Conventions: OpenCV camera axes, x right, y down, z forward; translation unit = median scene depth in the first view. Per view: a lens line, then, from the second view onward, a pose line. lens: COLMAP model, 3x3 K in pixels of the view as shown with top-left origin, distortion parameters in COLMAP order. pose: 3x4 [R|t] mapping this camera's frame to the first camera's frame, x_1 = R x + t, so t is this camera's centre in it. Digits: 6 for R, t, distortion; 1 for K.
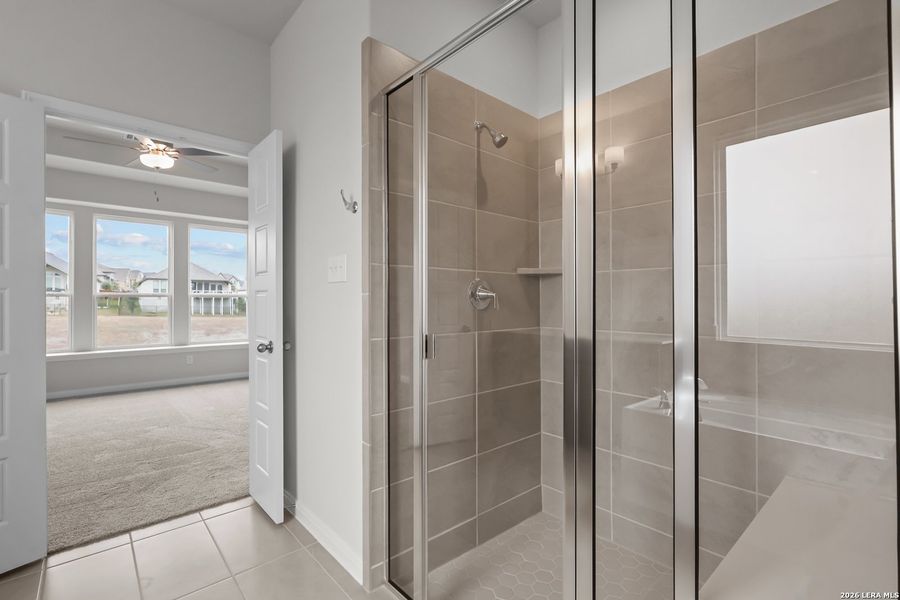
lens RADIAL K [[417.6, 0, 450.0], [0, 417.6, 300.0], [0, 0, 1]] dist [0.002979, 0.000299]
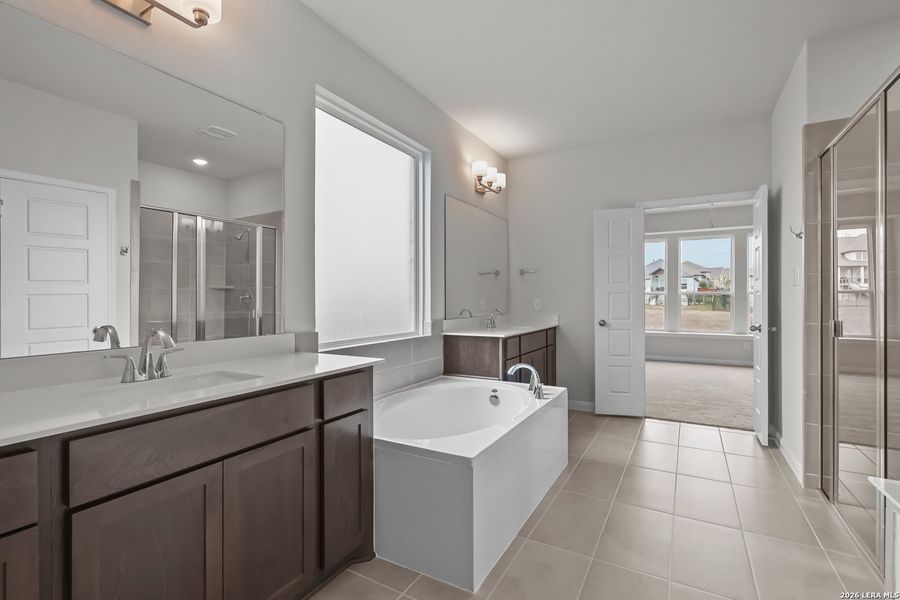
lens RADIAL K [[414.0, 0, 451.3], [0, 414.0, 299.8], [0, 0, 1]] dist [-0.002423, -0.000132]
pose [[0.328631, 0.005964, -0.944439, 0.555969], [0.001073, 0.999977, 0.006688, -0.001664], [0.944458, -0.003211, 0.328618, -0.492598]]
